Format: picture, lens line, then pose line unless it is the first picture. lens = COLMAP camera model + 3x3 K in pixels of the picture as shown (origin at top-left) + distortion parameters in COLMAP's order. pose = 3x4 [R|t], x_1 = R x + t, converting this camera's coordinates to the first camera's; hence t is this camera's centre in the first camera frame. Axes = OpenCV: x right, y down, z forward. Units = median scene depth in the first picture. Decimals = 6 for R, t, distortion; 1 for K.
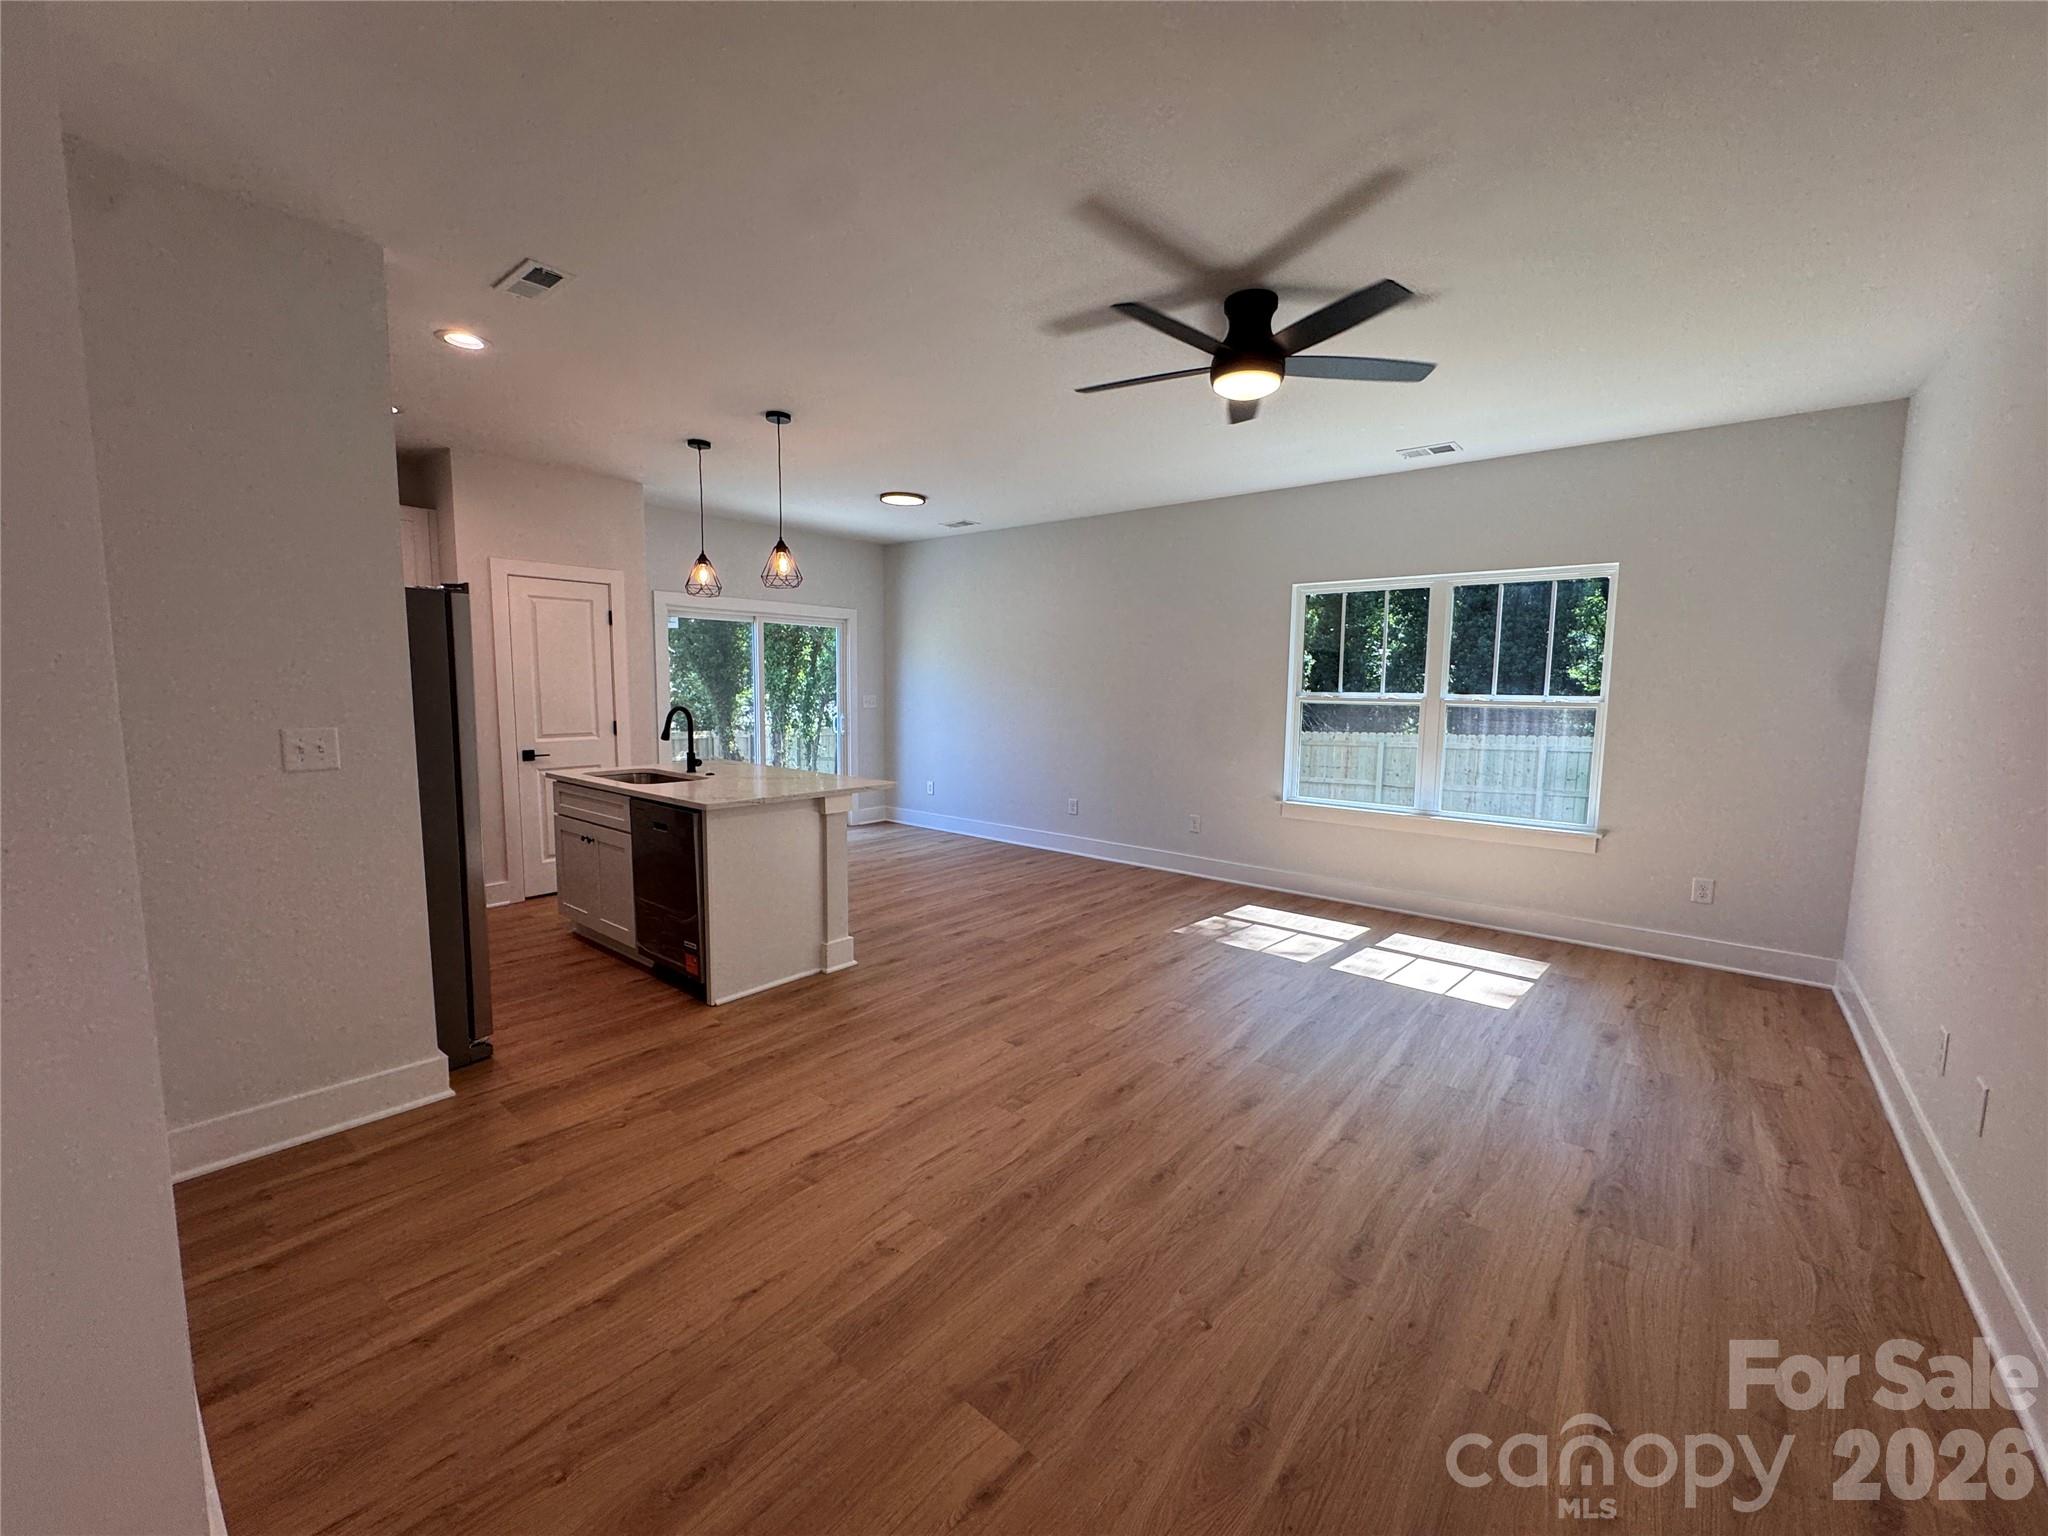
lens RADIAL K [[825.6, 0, 1020.5], [0, 825.6, 767.8], [0, 0, 1]] dist [0.001638, -0.000674]
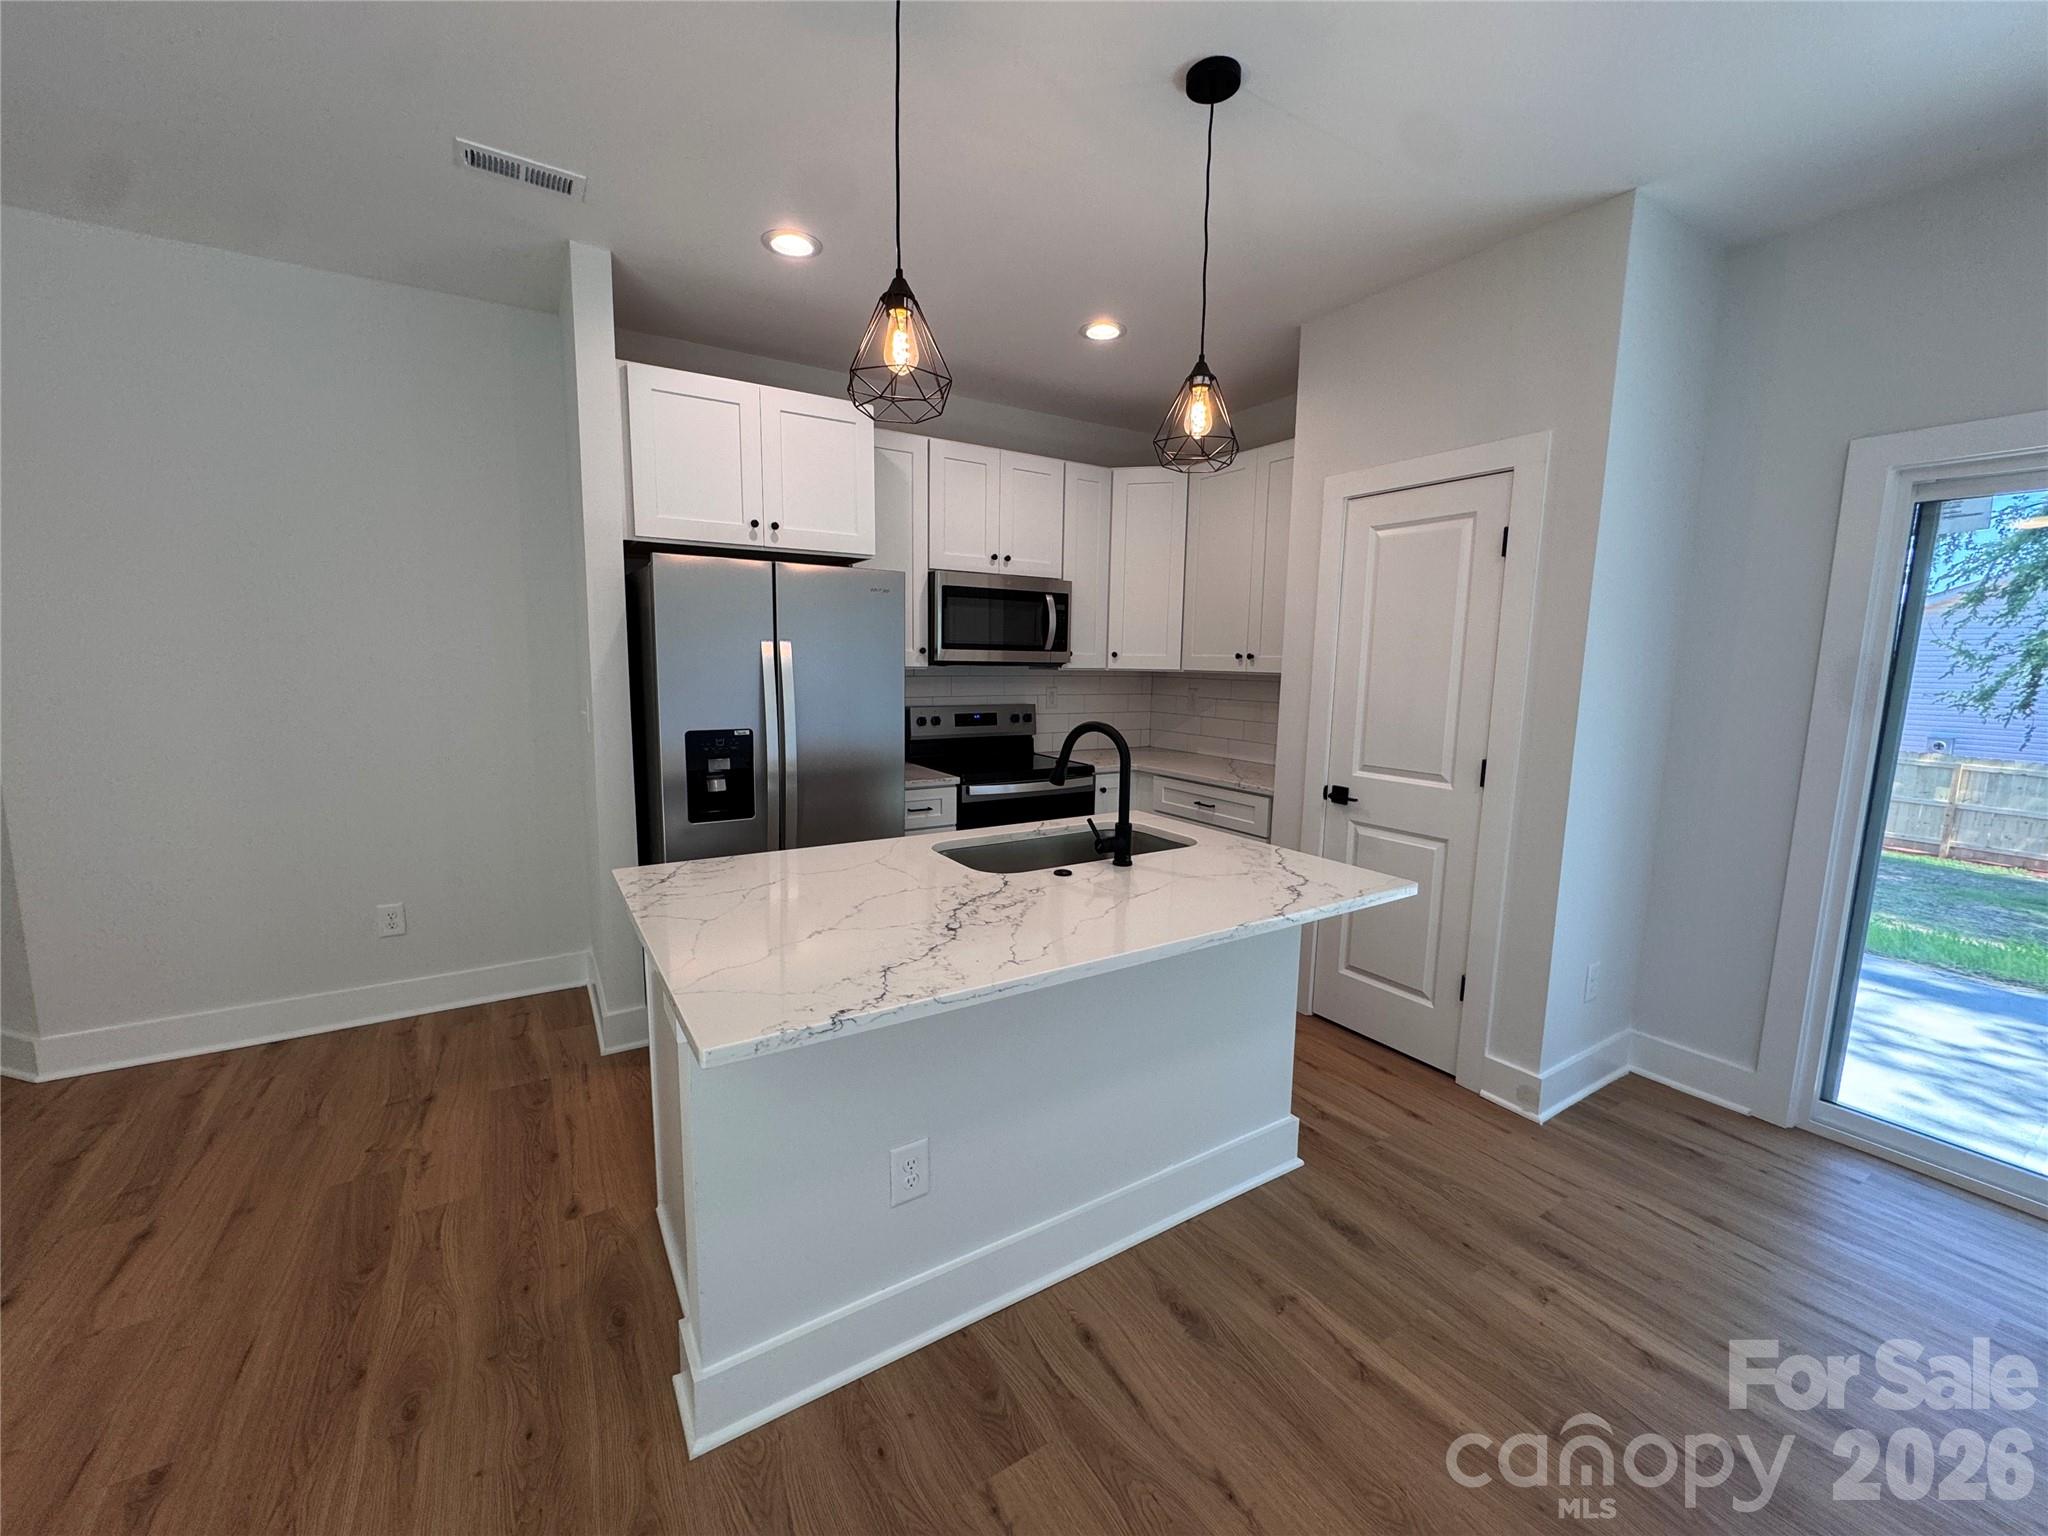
lens RADIAL K [[825.6, 0, 1023.5], [0, 825.6, 757.6], [0, 0, 1]] dist [0.001638, -0.000674]
pose [[-0.319367, 0.103145, -0.942001, 0.067414], [-0.116294, 0.982279, 0.146983, -0.140651], [0.940468, 0.156490, -0.301712, 1.292235]]
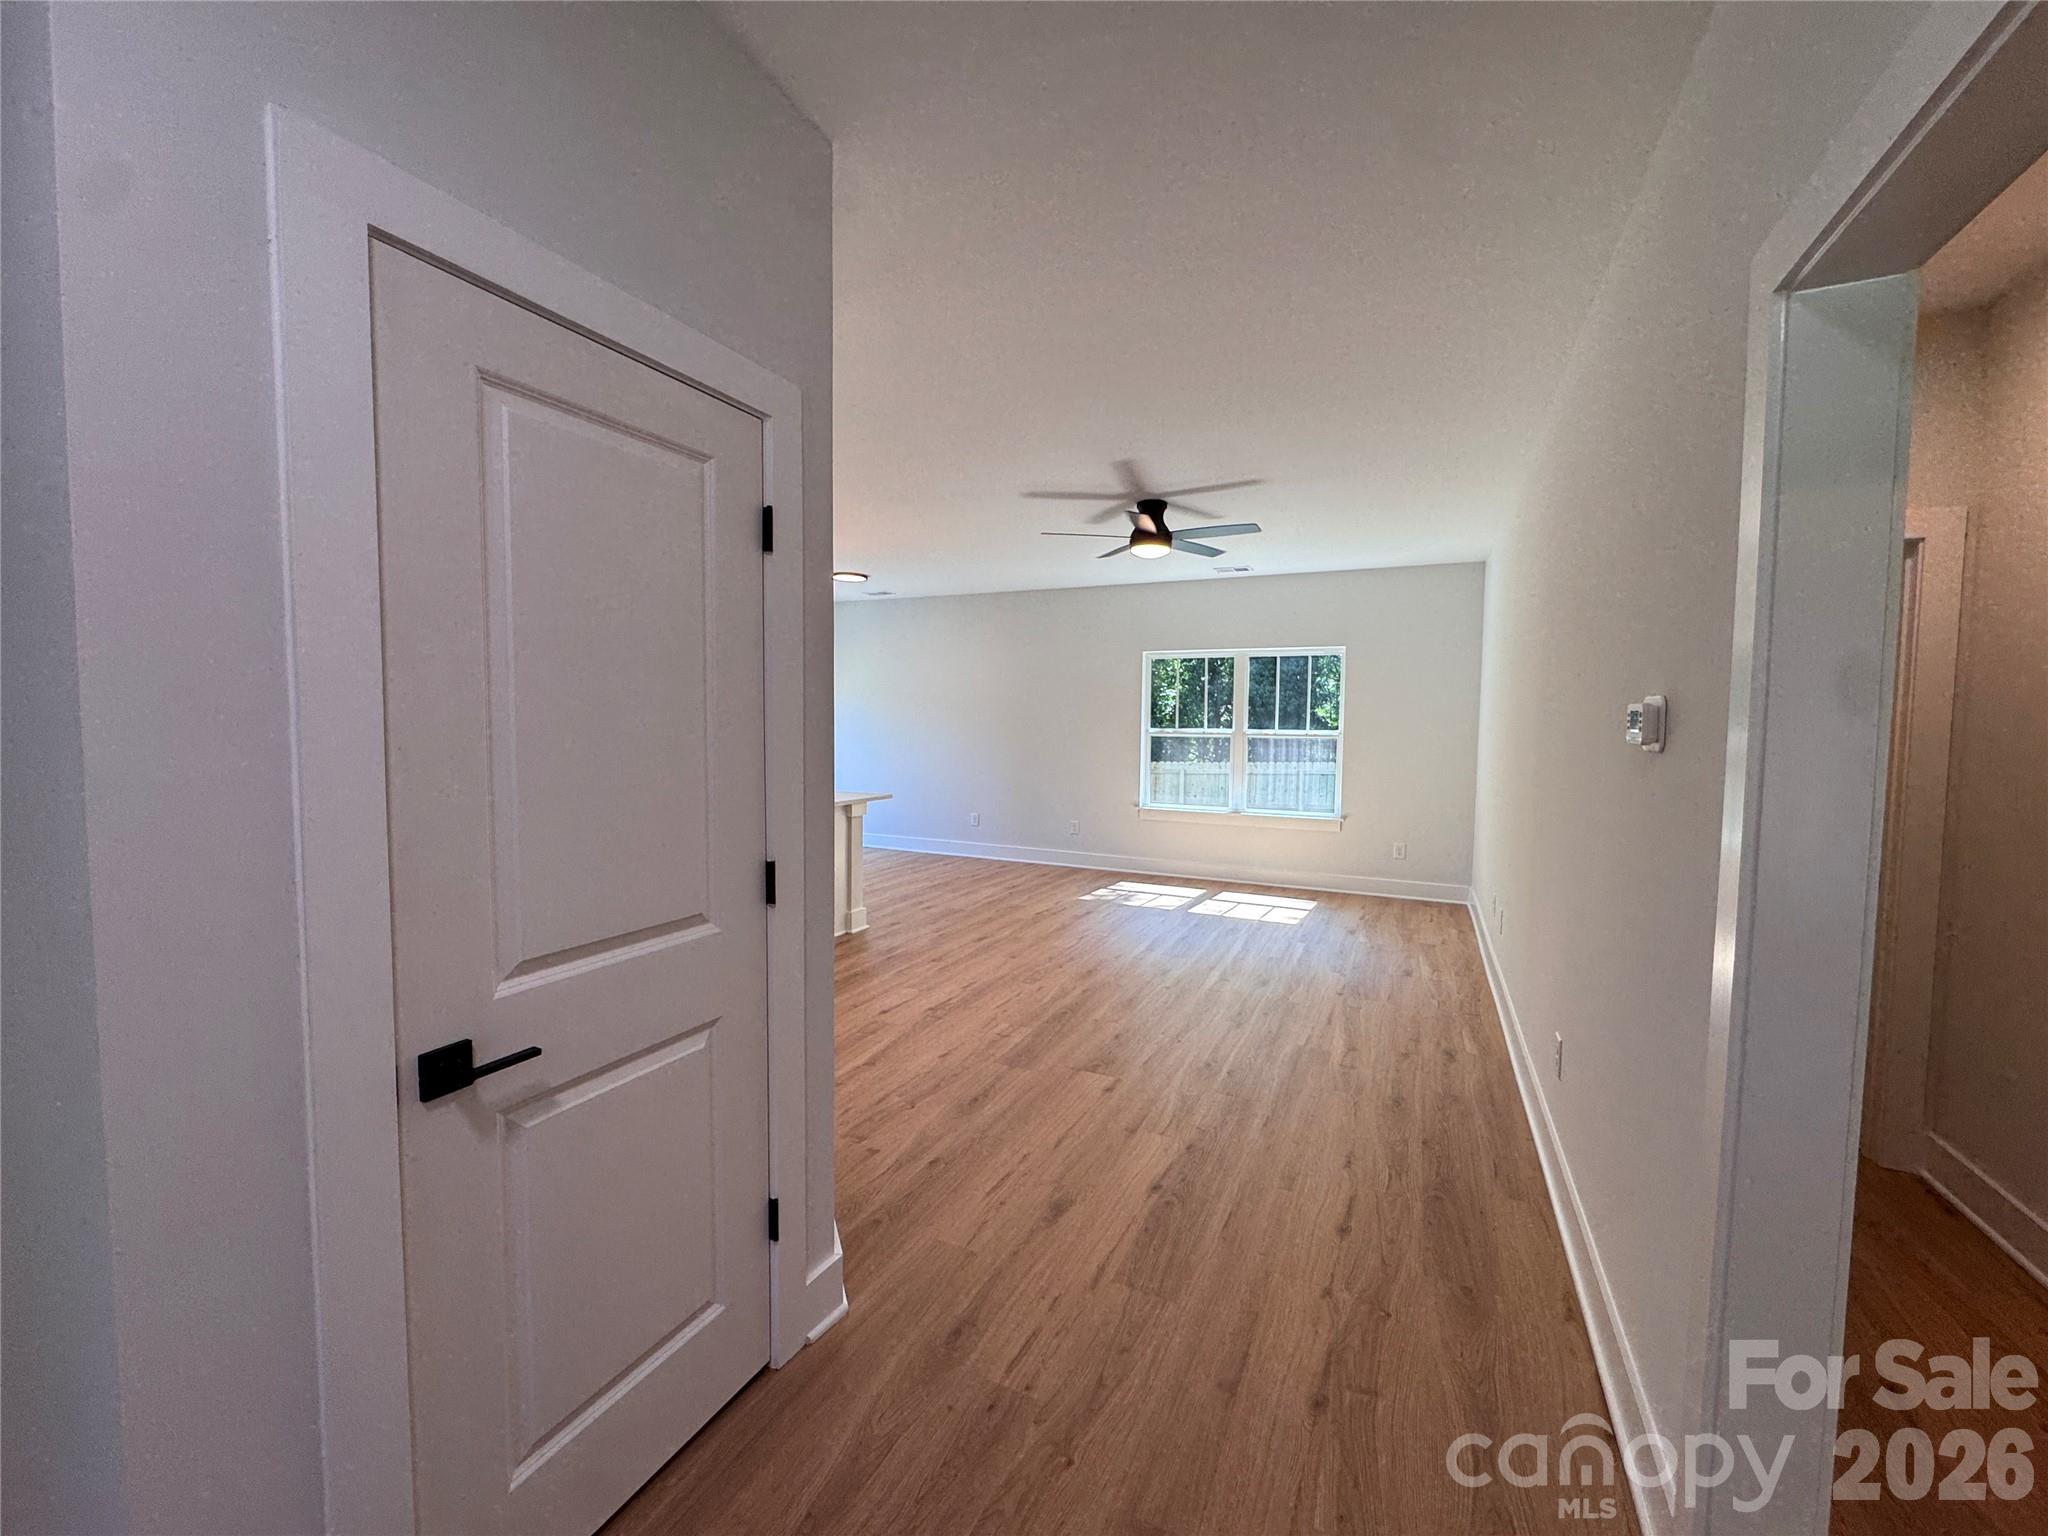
lens RADIAL K [[825.6, 0, 1023.0], [0, 825.6, 768.0], [0, 0, 1]] dist [0.001638, -0.000674]
pose [[0.970475, -0.013462, 0.240827, -0.298534], [0.023917, 0.998891, -0.040544, 0.038444], [-0.240014, 0.045107, 0.969721, -0.430782]]
